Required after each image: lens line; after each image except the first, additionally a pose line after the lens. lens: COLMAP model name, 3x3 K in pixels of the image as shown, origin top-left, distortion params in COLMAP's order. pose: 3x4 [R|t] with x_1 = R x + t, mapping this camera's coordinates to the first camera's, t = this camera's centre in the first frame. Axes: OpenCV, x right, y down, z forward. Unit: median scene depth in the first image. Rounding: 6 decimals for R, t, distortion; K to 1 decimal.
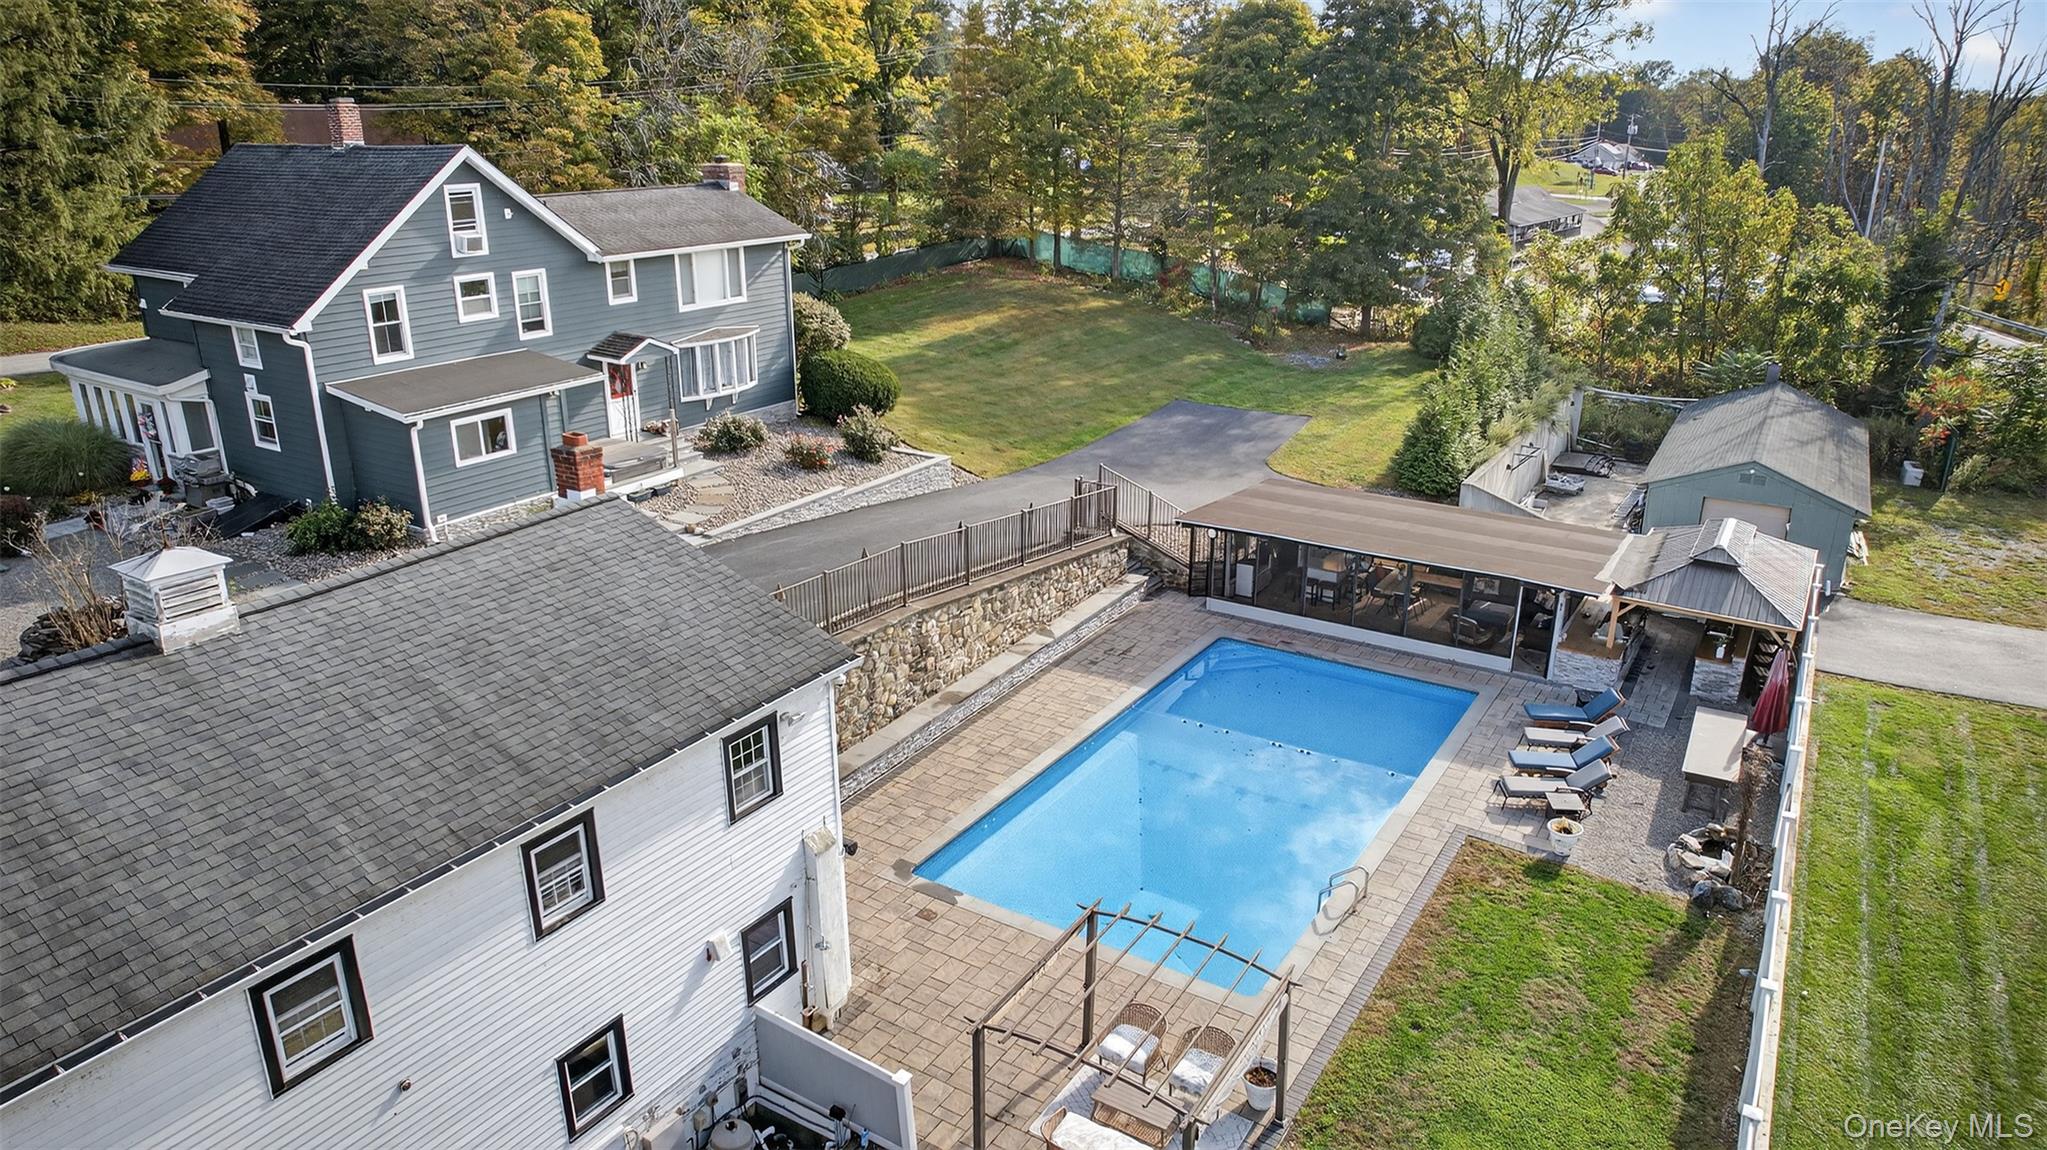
lens RADIAL K [[1289.9, 0, 1023.5], [0, 1289.9, 575.0], [0, 0, 1]] dist [-0.023843, 0.002263]
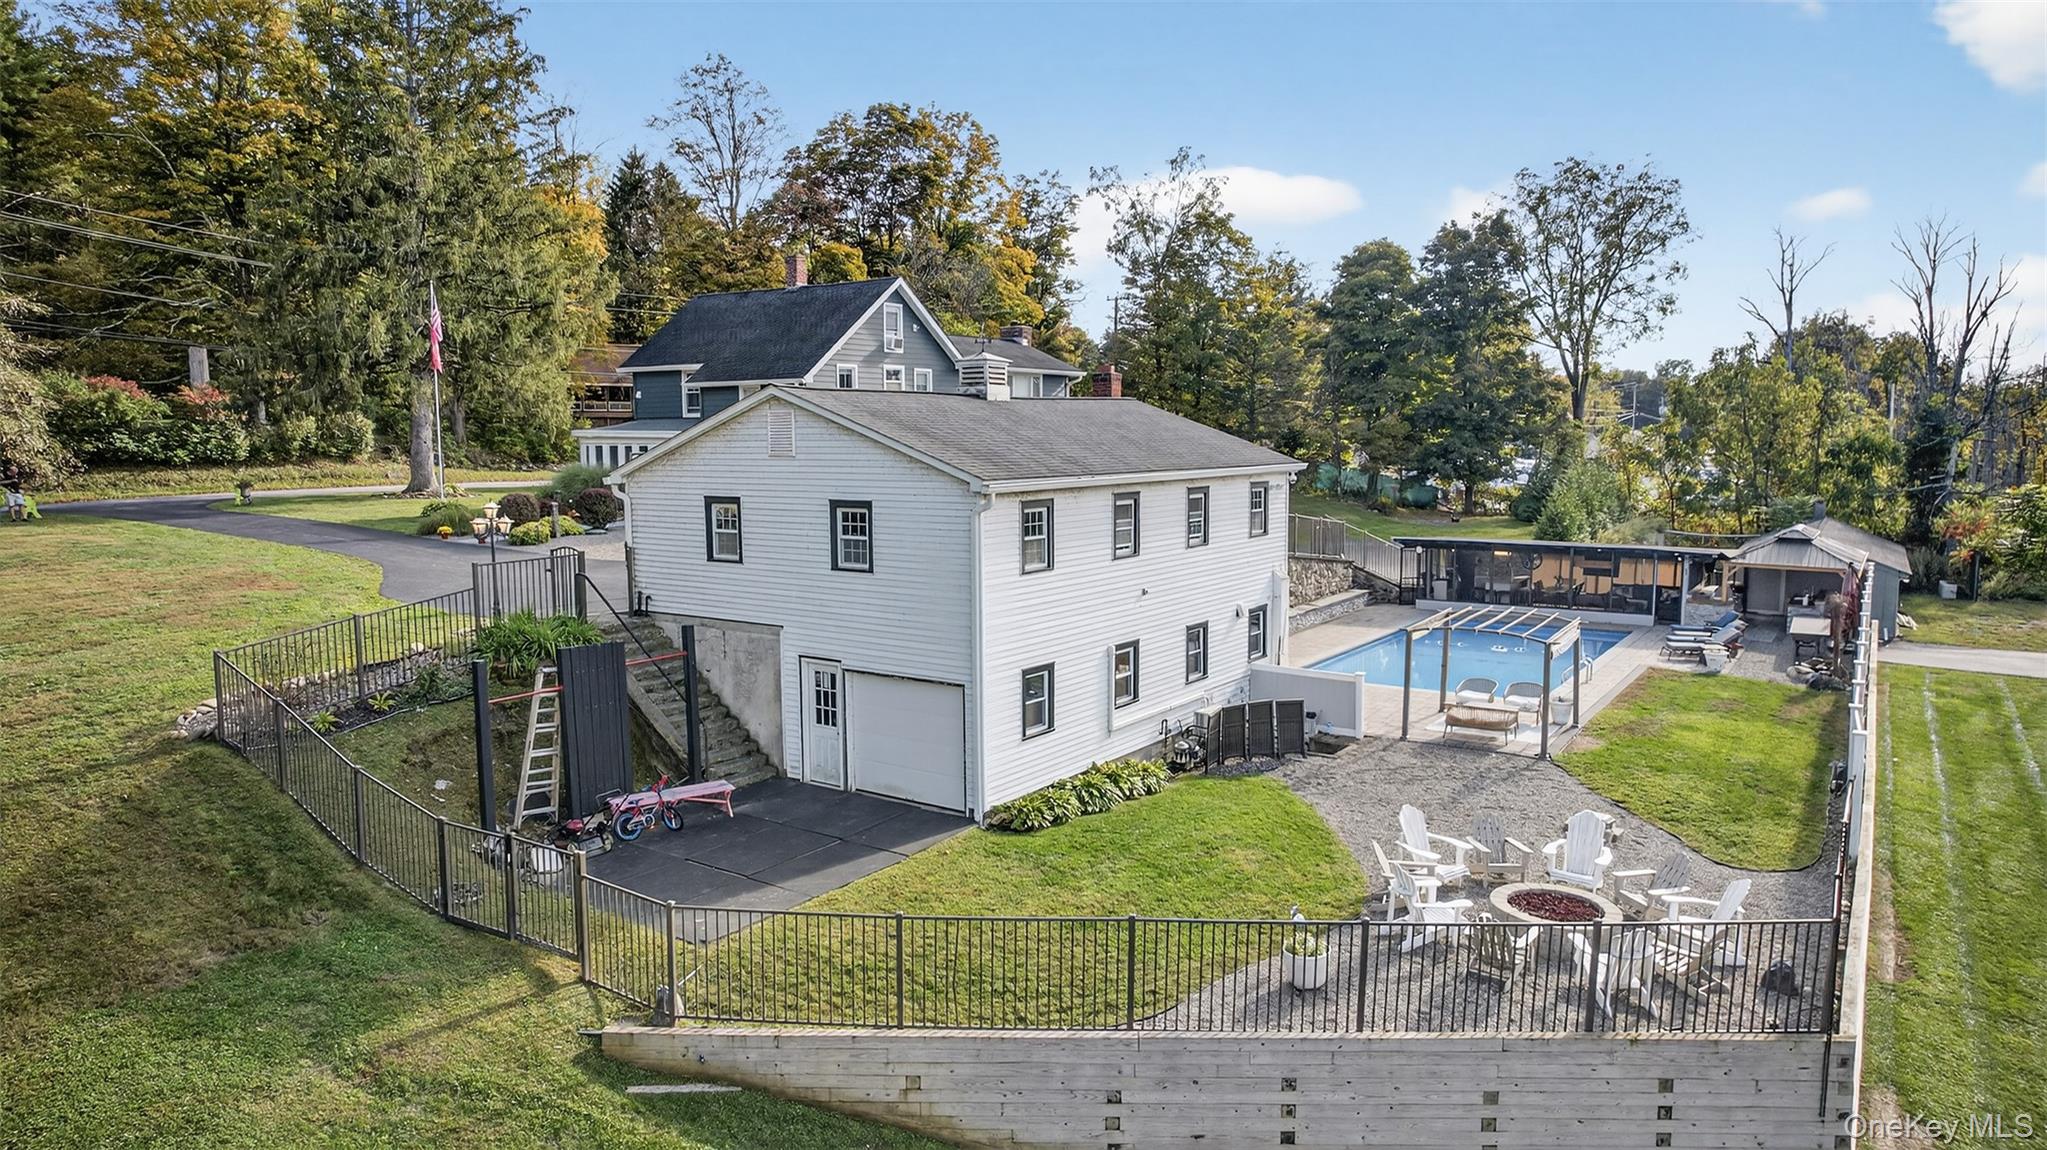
lens RADIAL K [[1311.4, 0, 1071.2], [0, 1311.4, 548.5], [0, 0, 1]] dist [0.001067, -0.000031]
pose [[0.999992, -0.000128, 0.004053, -0.142645], [0.001132, 0.968573, -0.248727, 0.194978], [-0.003893, 0.248730, 0.968565, -0.215943]]
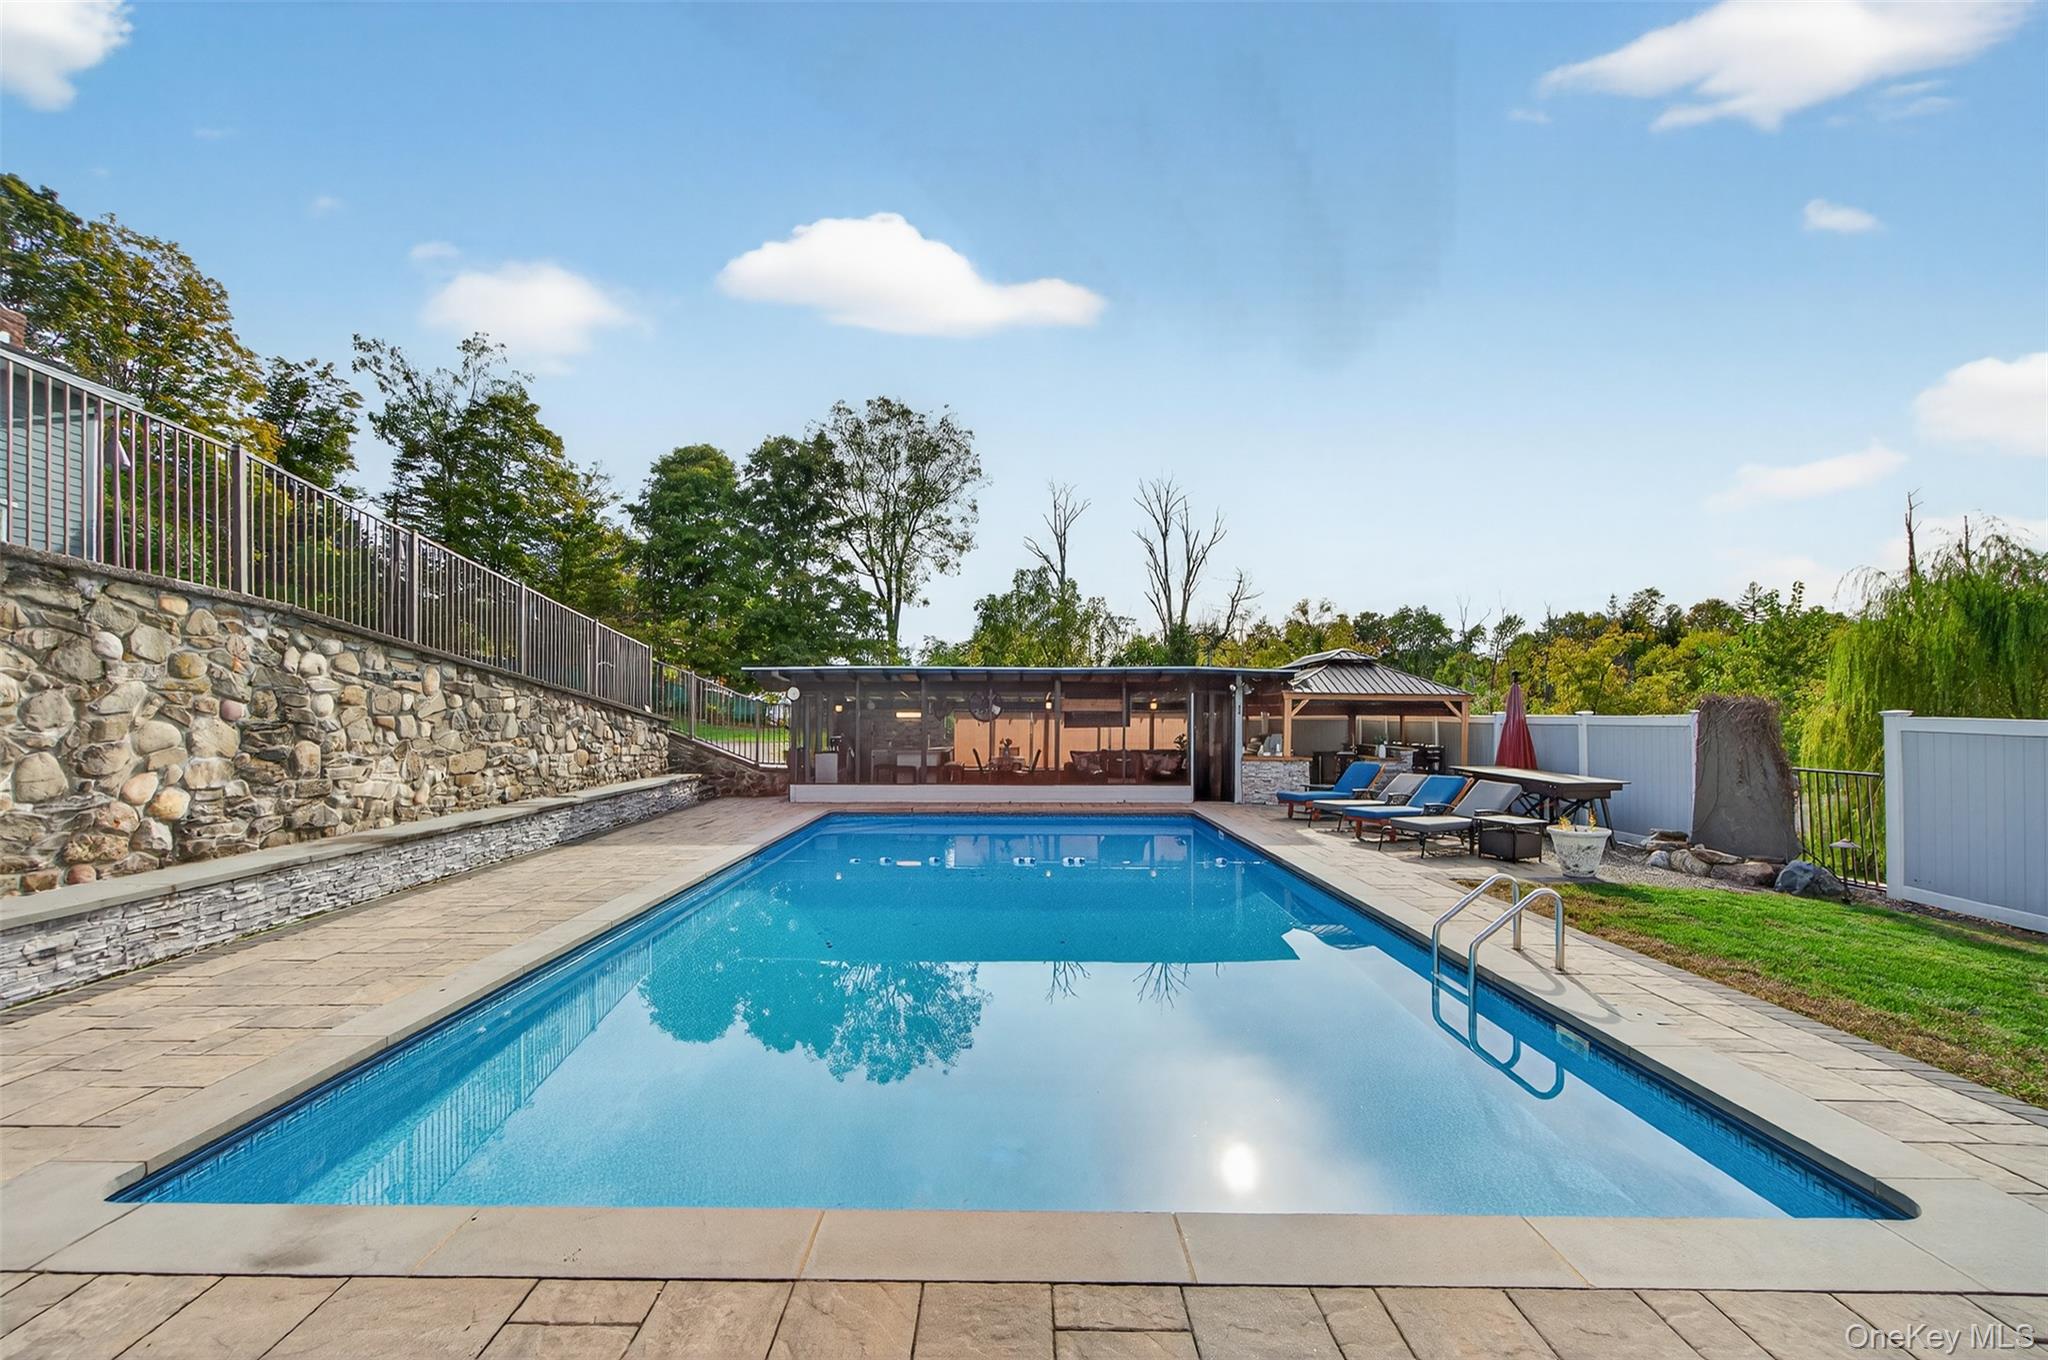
lens RADIAL K [[881.6, 0, 995.2], [0, 881.6, 714.0], [0, 0, 1]] dist [0.000188, 0.000095]
pose [[0.849191, 0.005578, 0.528056, -0.016612], [0.172654, 0.942059, -0.287603, 0.093205], [-0.499064, 0.335400, 0.799025, 0.329257]]
